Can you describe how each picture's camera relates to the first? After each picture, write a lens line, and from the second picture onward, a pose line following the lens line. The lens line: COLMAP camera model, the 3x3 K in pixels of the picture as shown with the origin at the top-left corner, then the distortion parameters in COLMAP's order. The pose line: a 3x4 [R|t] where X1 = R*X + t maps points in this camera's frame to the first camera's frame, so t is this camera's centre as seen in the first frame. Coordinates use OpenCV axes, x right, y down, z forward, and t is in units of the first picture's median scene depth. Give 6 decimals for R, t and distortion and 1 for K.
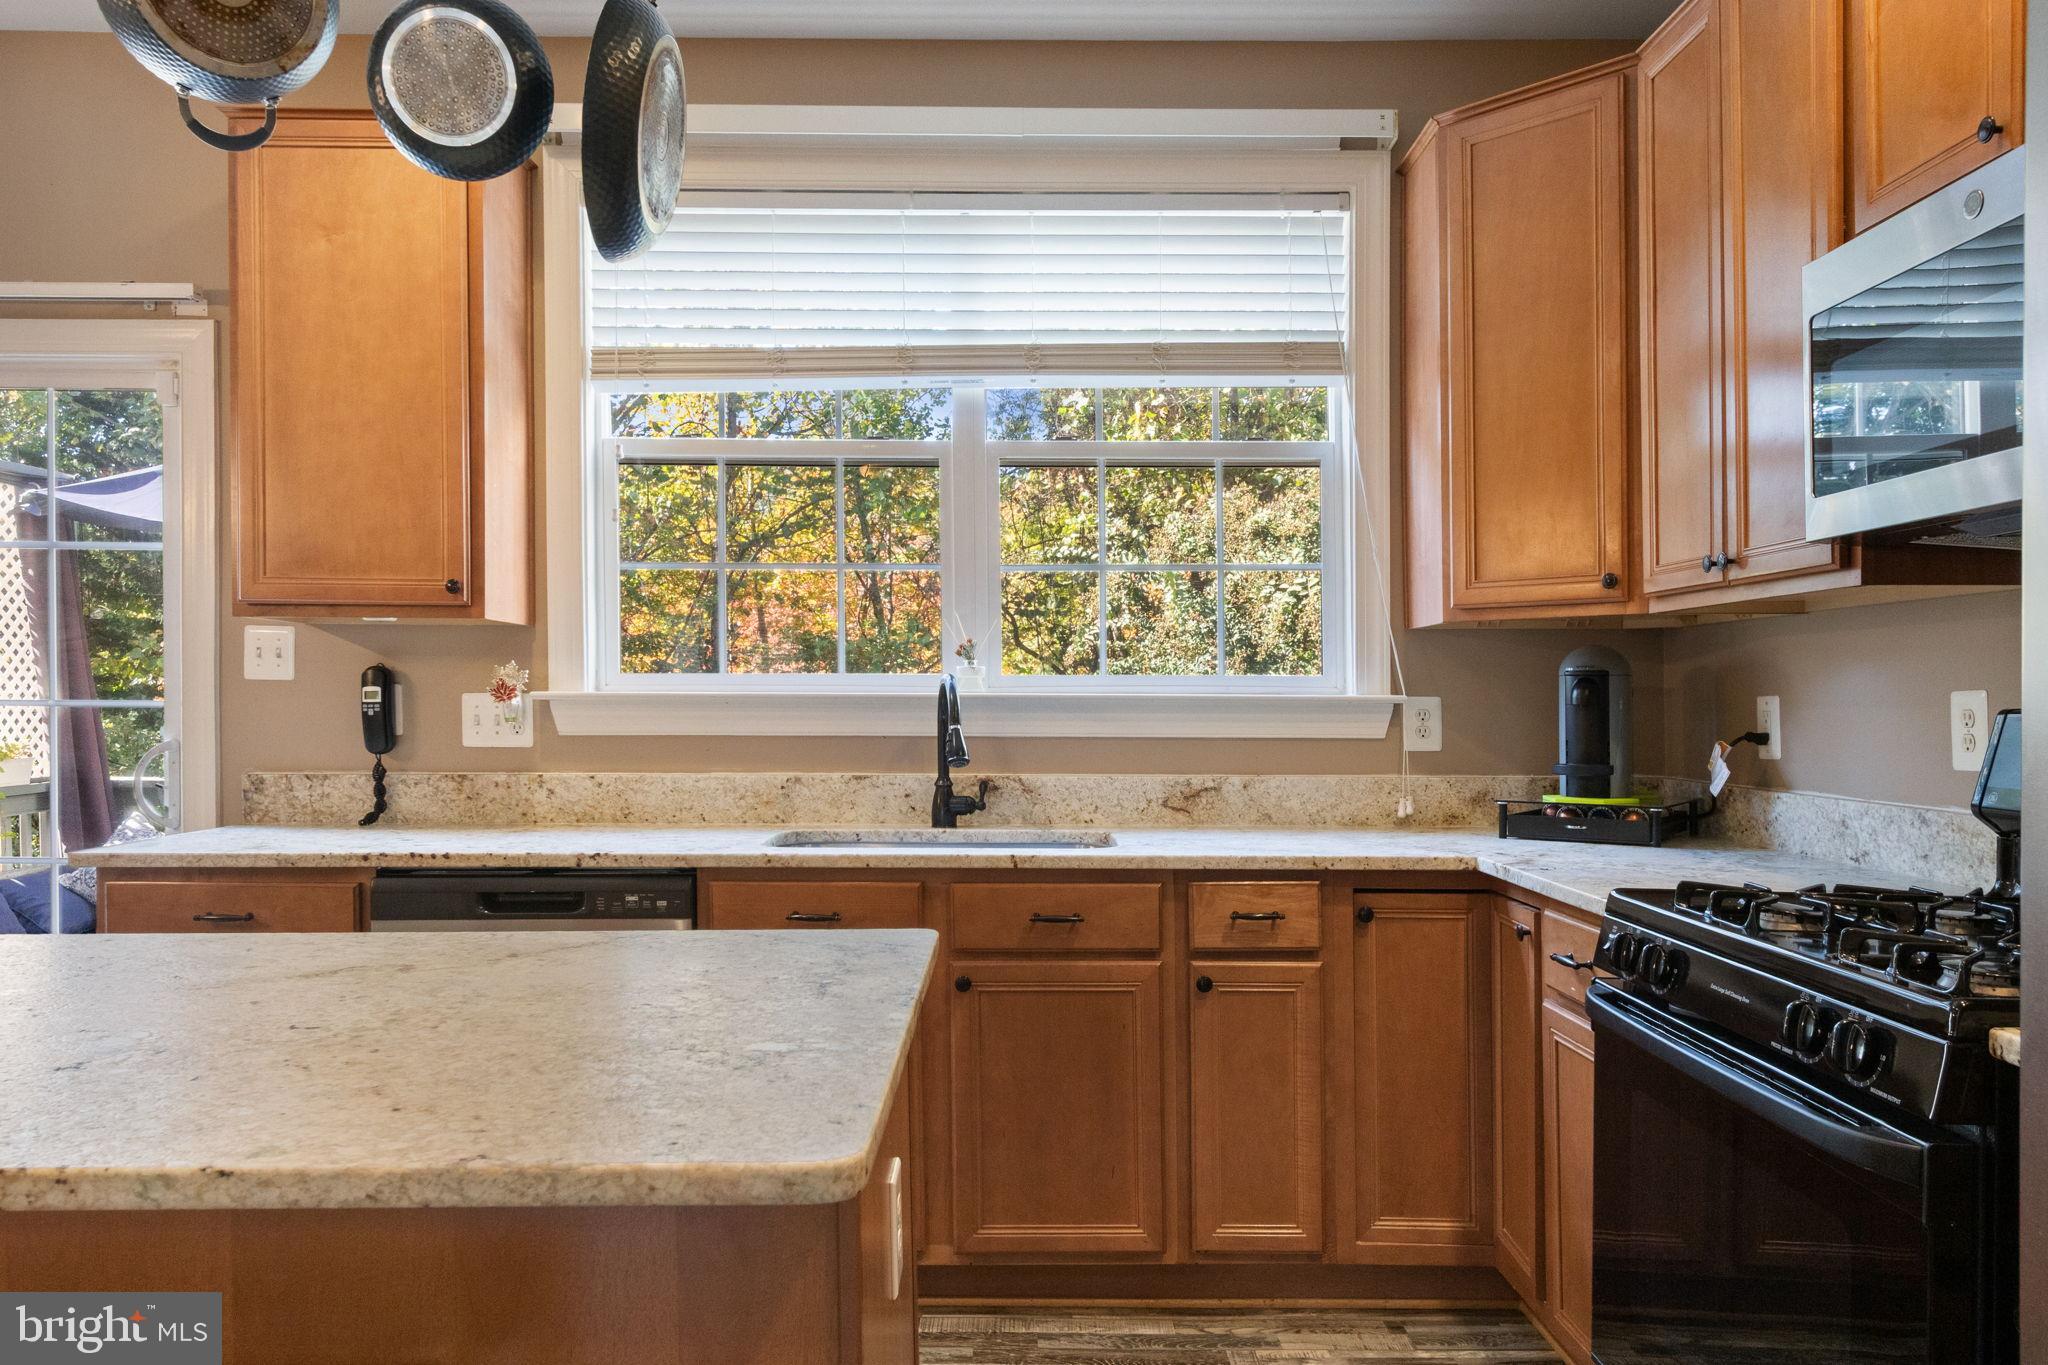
lens RADIAL K [[1432.8, 0, 1028.0], [0, 1432.8, 704.0], [0, 0, 1]] dist [0.005653, -0.000145]
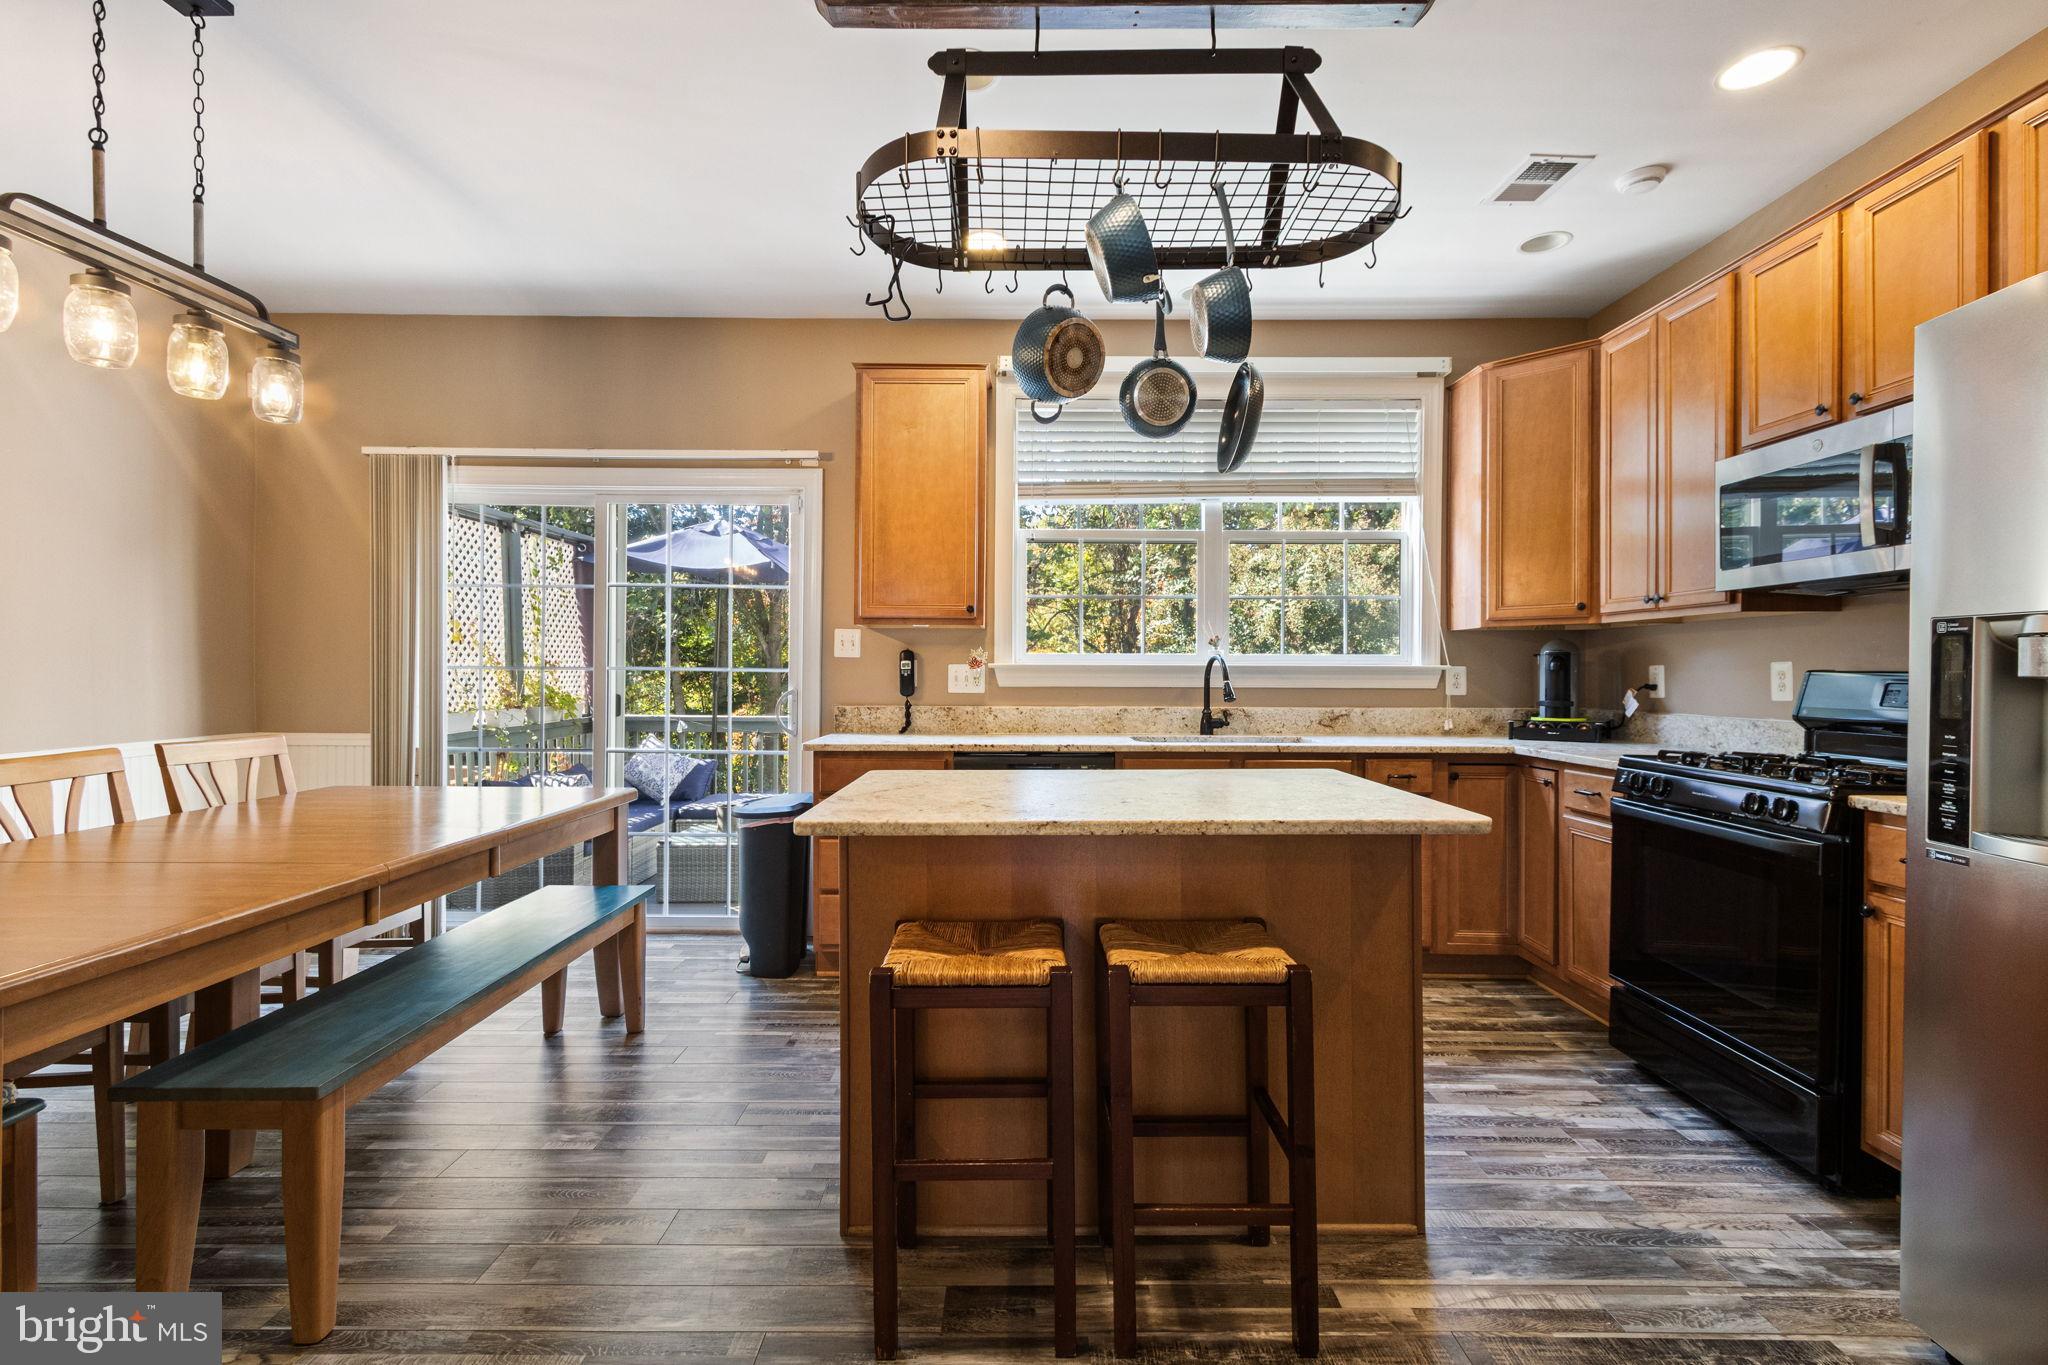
lens RADIAL K [[938.5, 0, 1024.0], [0, 938.5, 682.5], [0, 0, 1]] dist [0.003749, 0.000159]
pose [[0.999935, 0.000259, -0.011436, -0.312310], [-0.000173, 0.999972, 0.007477, 0.007928], [0.011437, -0.007475, 0.999907, -0.271068]]
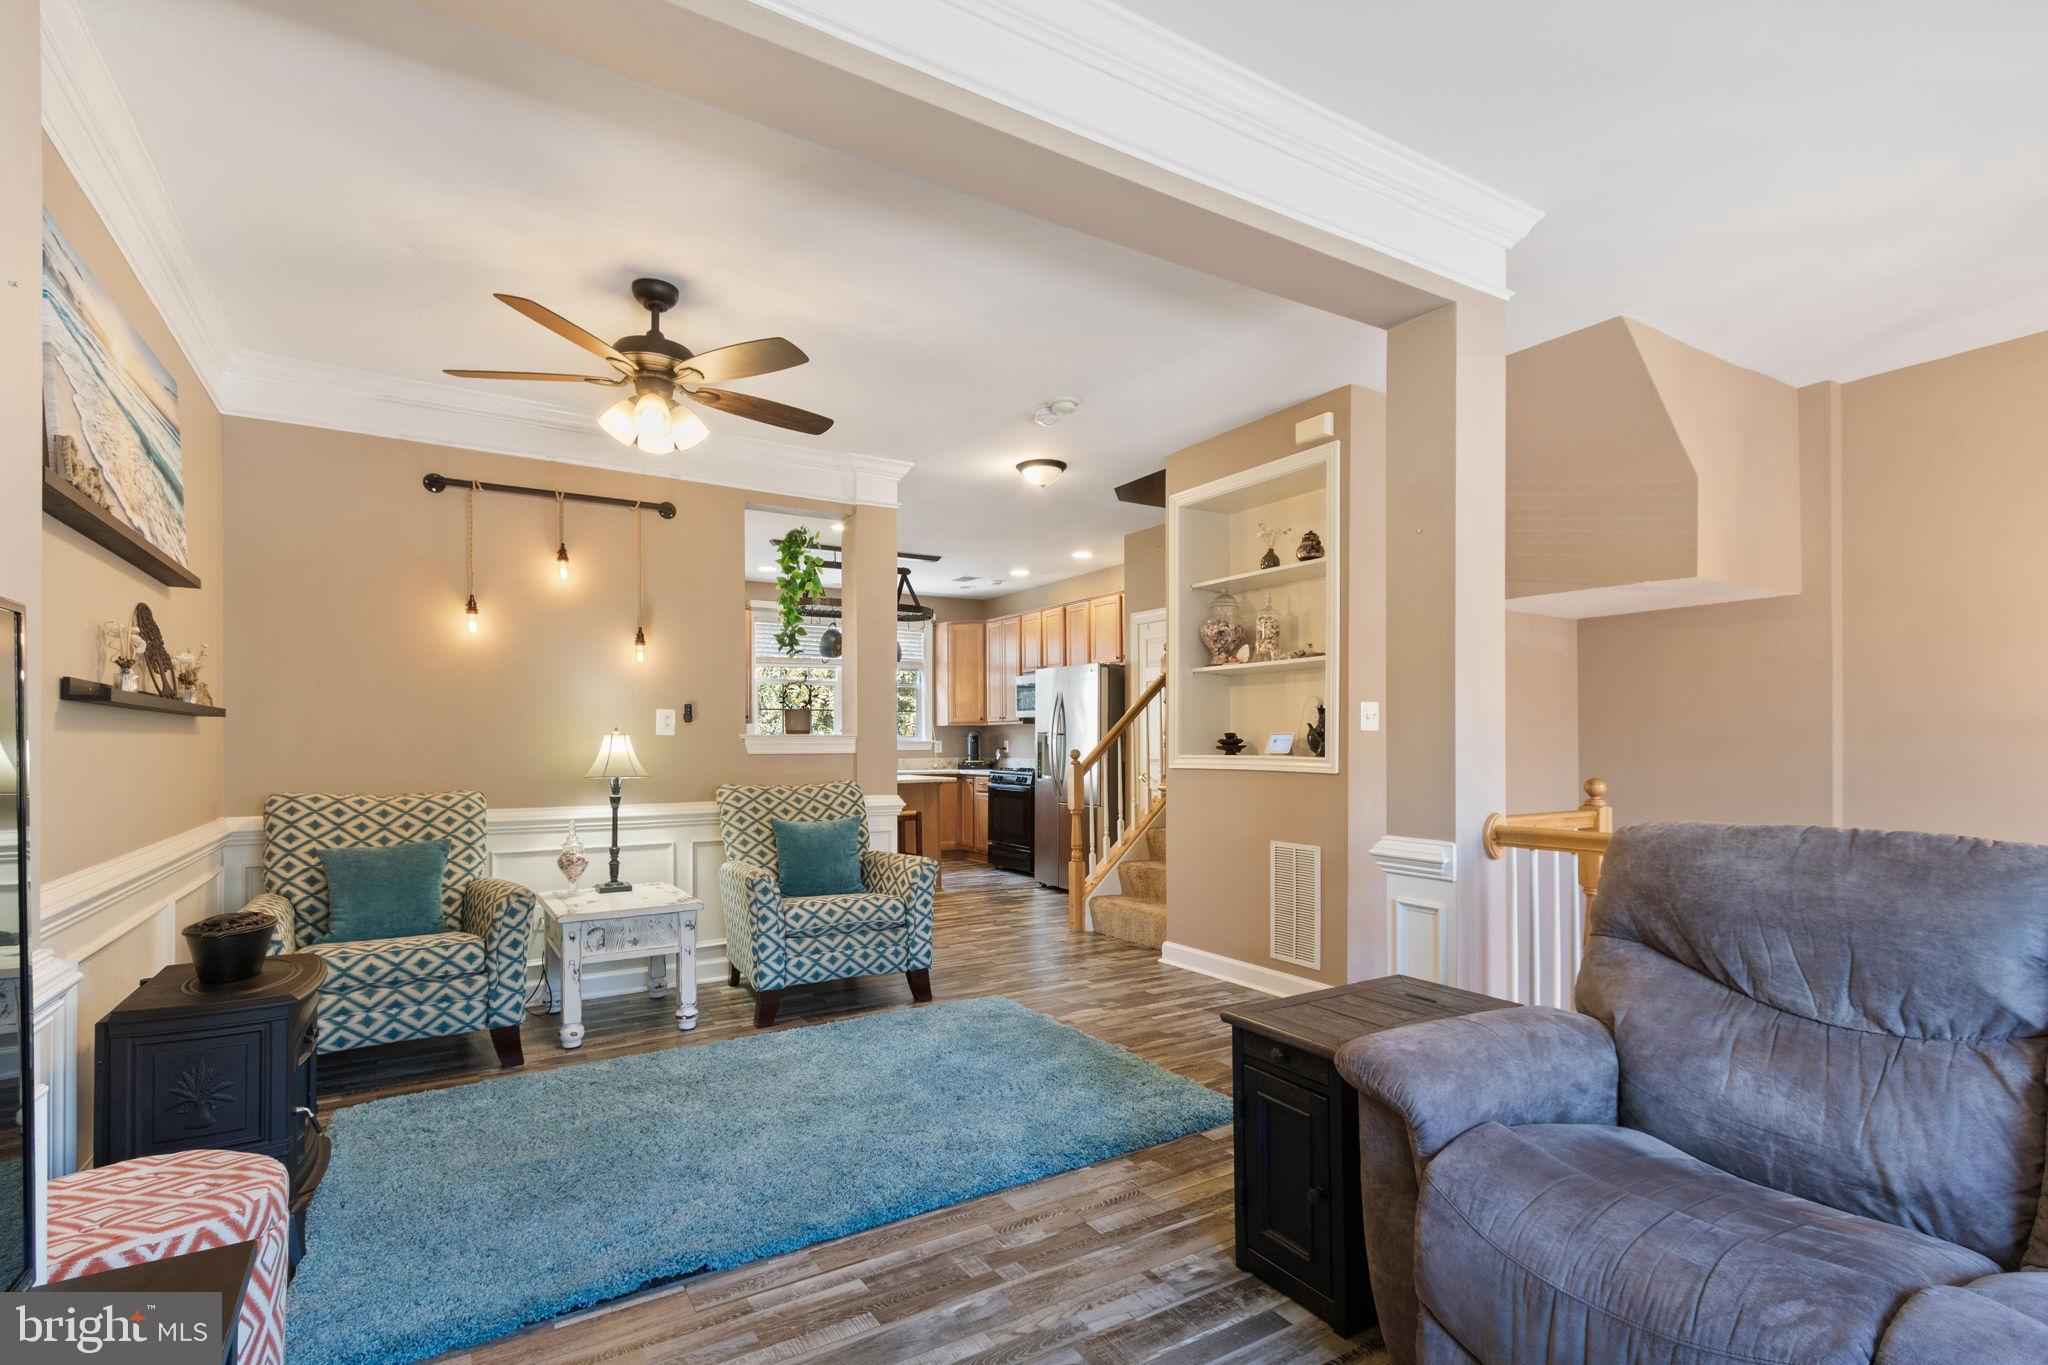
lens RADIAL K [[966.4, 0, 1017.5], [0, 966.4, 675.5], [0, 0, 1]] dist [0.004234, -0.000576]
pose [[0.859755, 0.029074, 0.509878, -1.211377], [0.005814, 0.997756, -0.066698, -0.006465], [-0.510673, 0.060308, 0.857657, -1.992343]]
